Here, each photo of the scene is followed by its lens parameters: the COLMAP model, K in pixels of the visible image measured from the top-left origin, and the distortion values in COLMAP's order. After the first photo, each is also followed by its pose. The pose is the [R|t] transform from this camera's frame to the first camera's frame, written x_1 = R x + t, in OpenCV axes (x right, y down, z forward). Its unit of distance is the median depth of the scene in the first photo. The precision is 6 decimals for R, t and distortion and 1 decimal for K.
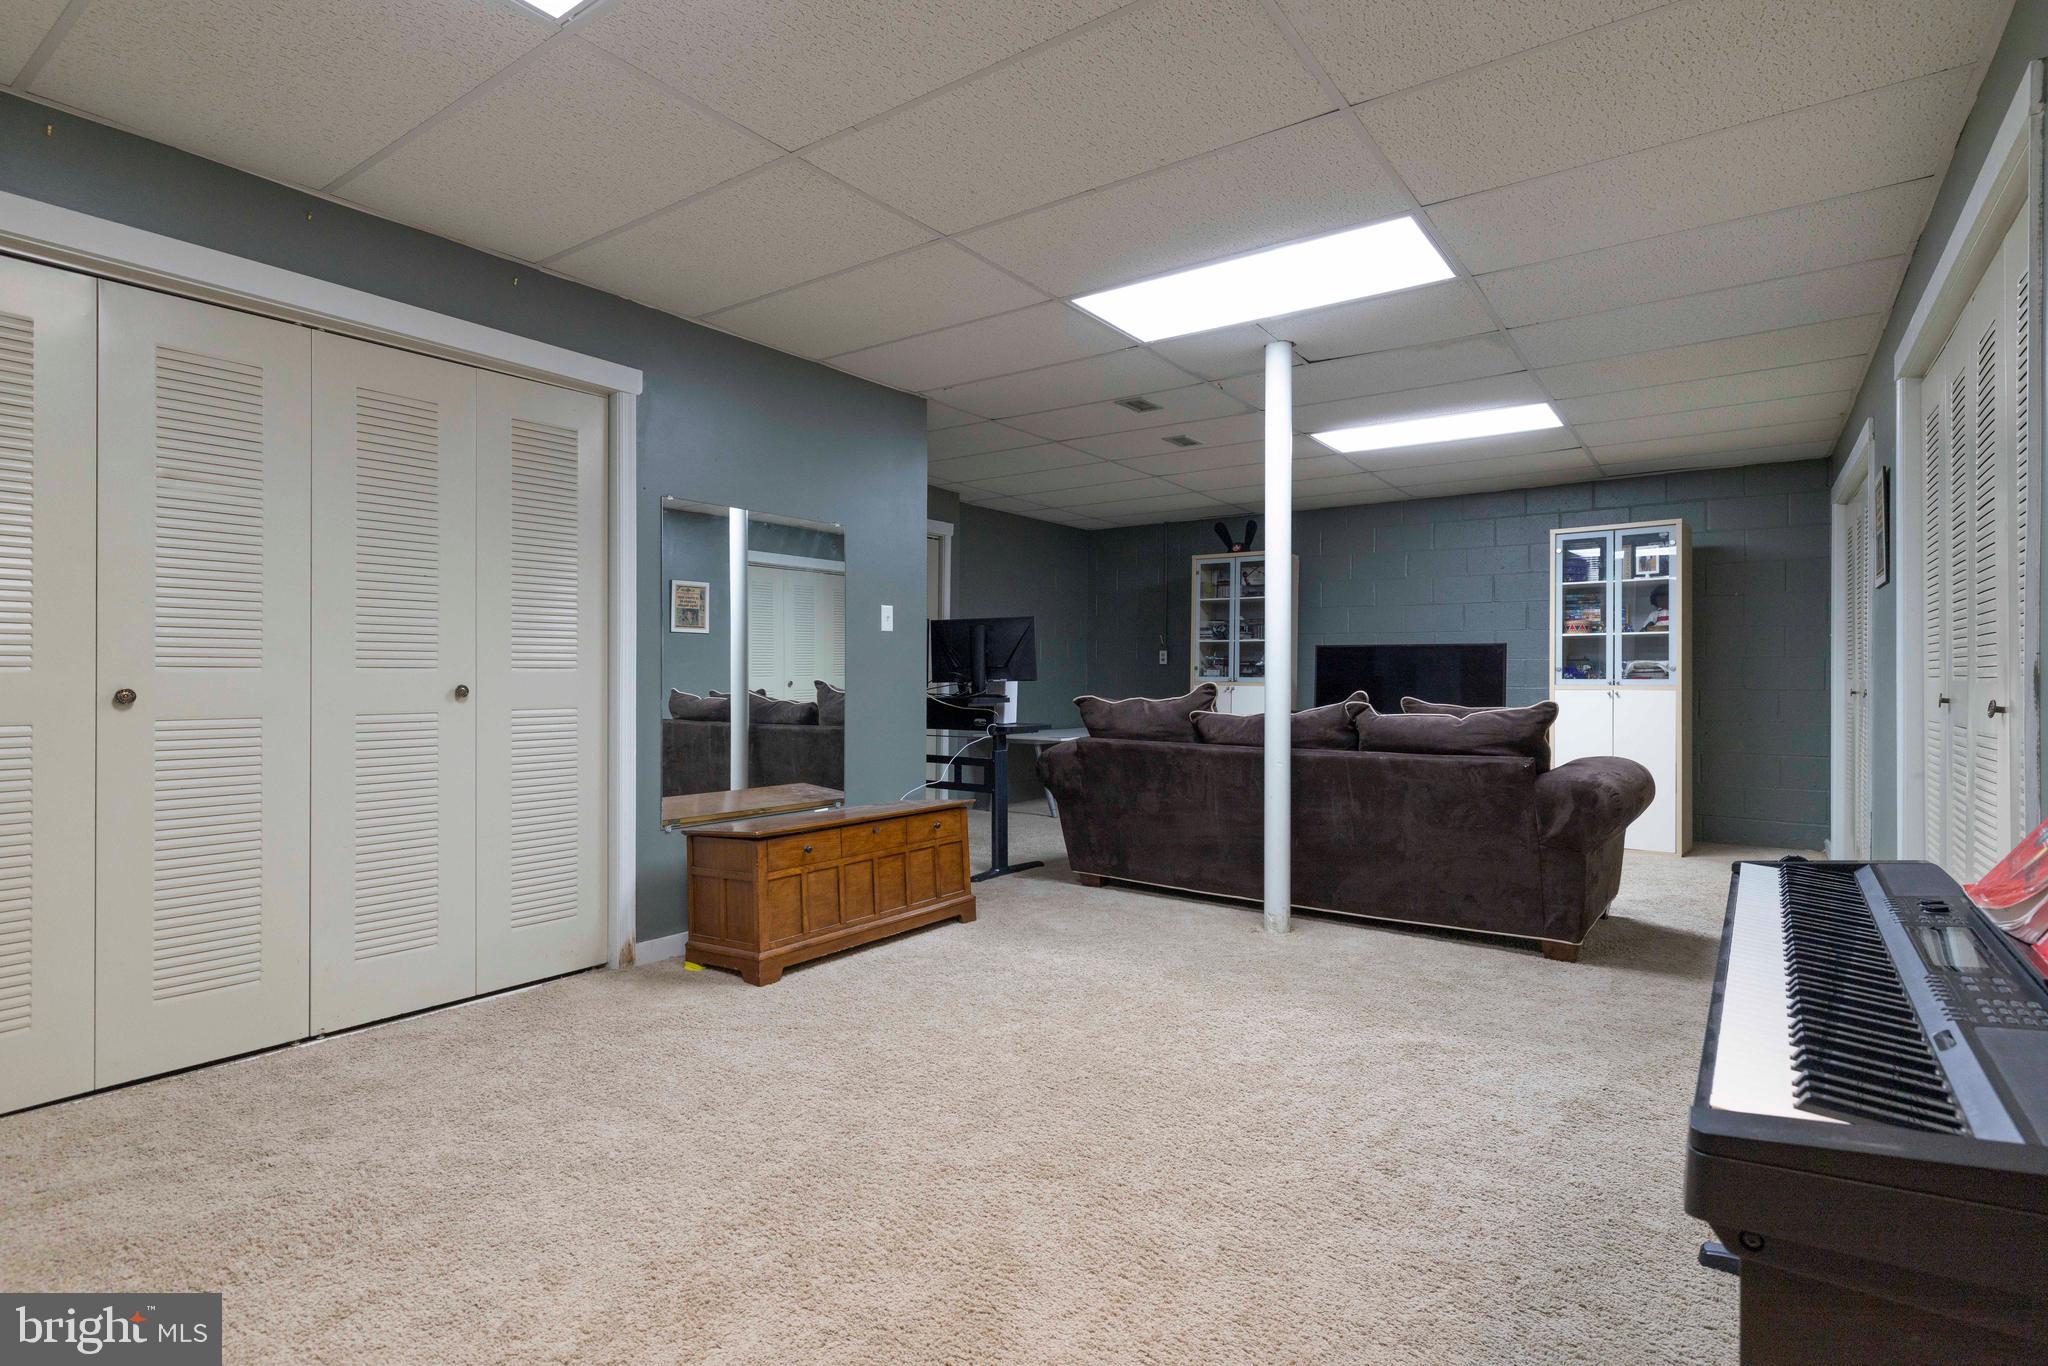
lens RADIAL K [[972.8, 0, 1008.4], [0, 972.8, 670.0], [0, 0, 1]] dist [0.002998, 0.000355]
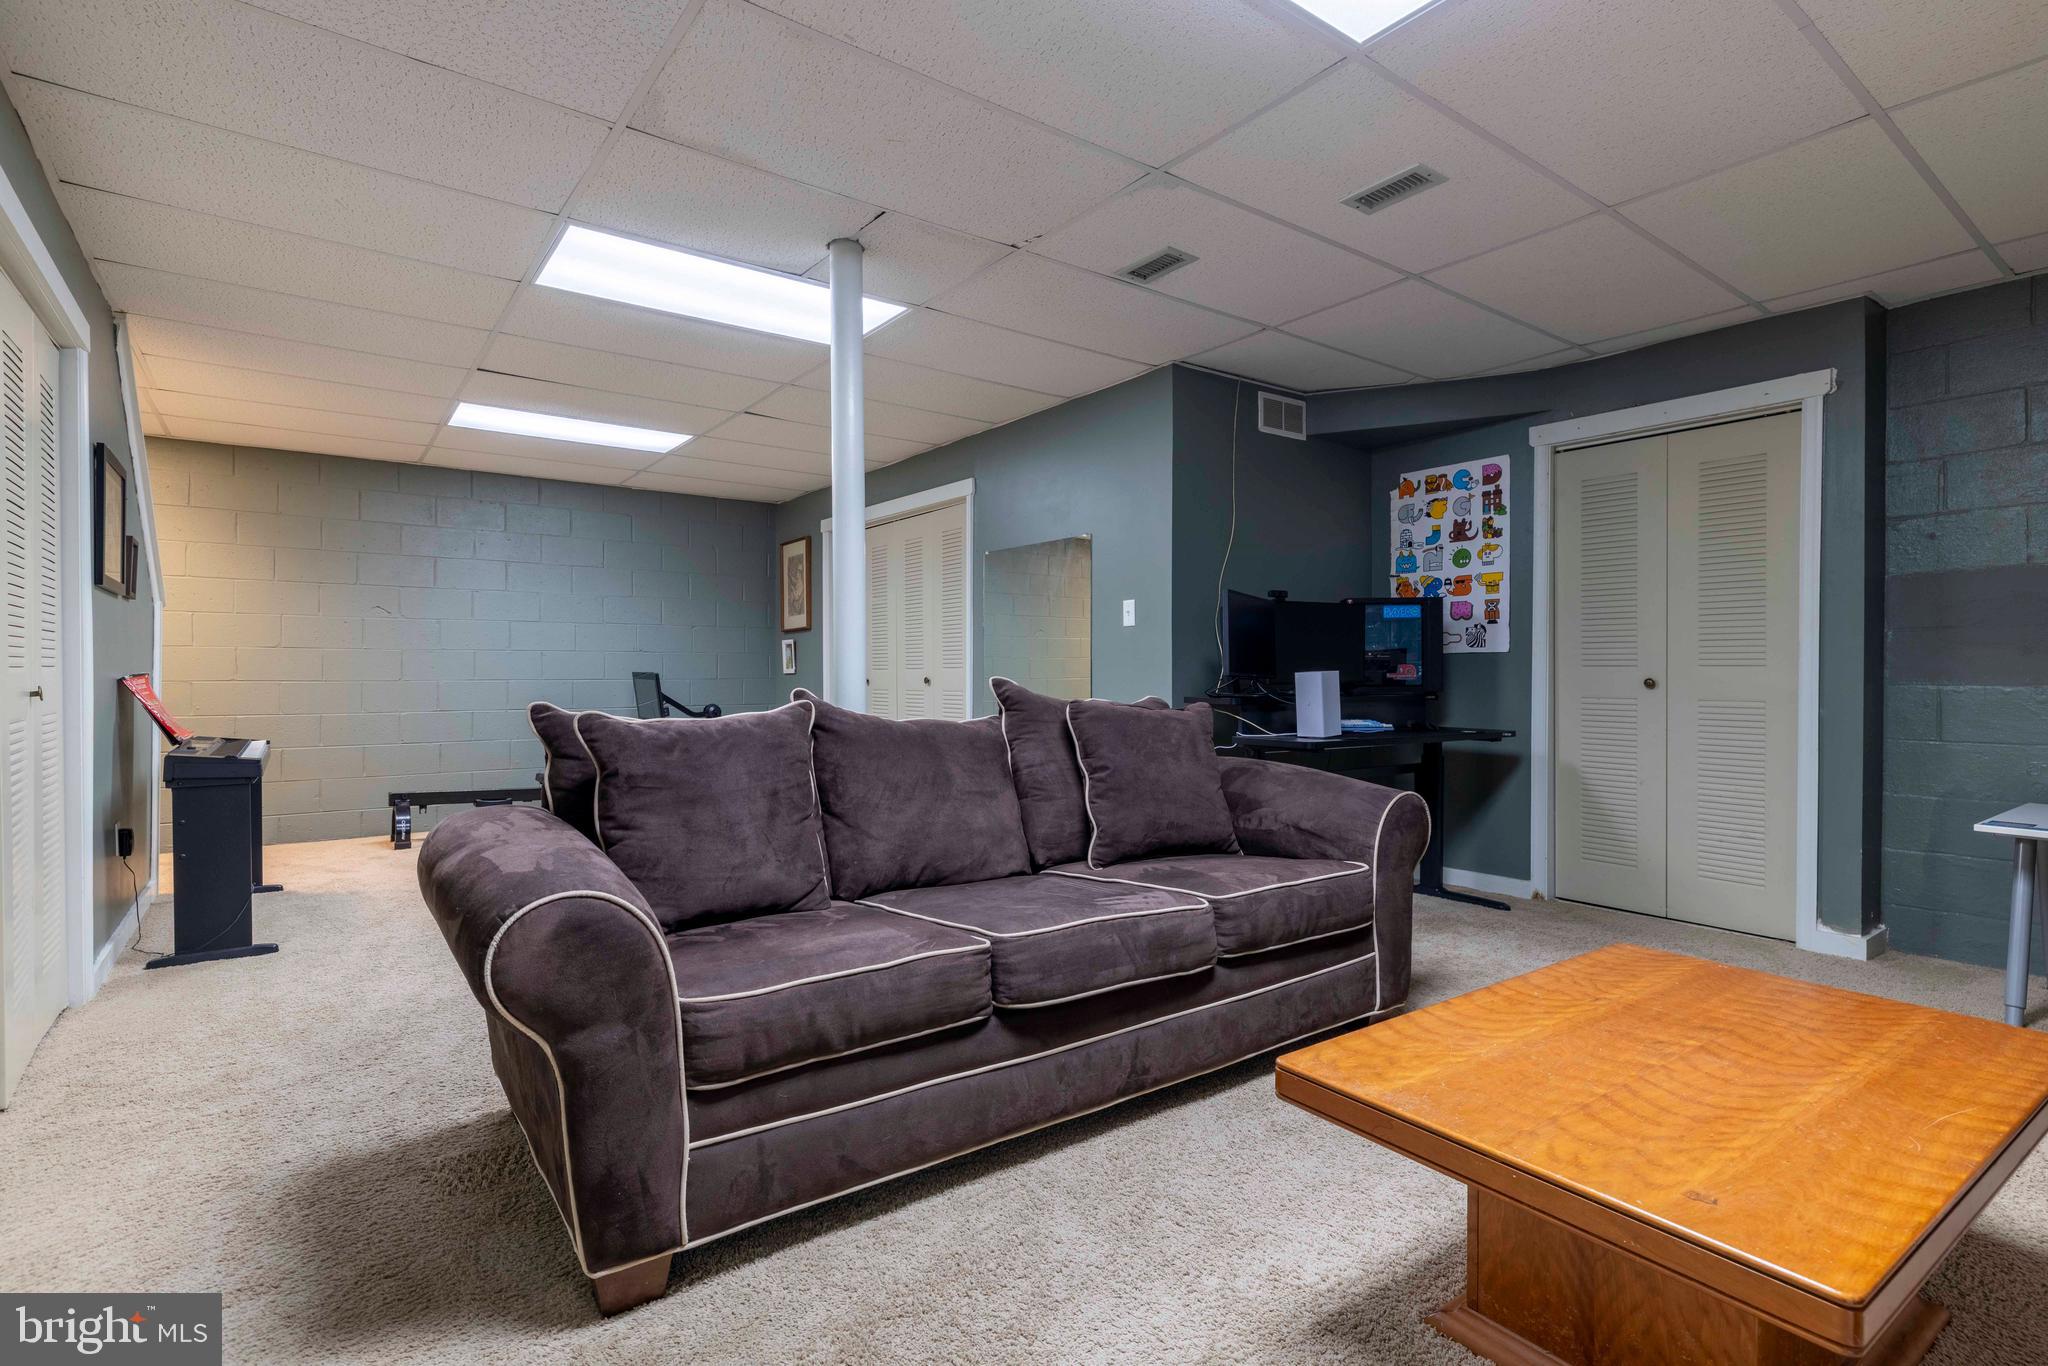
lens RADIAL K [[972.8, 0, 1008.4], [0, 972.8, 670.0], [0, 0, 1]] dist [0.002998, 0.000355]
pose [[-0.309588, 0.000229, -0.950871, 0.944631], [-0.001491, 0.999999, 0.000726, 0.004909], [0.950870, 0.001643, -0.309587, 1.310123]]
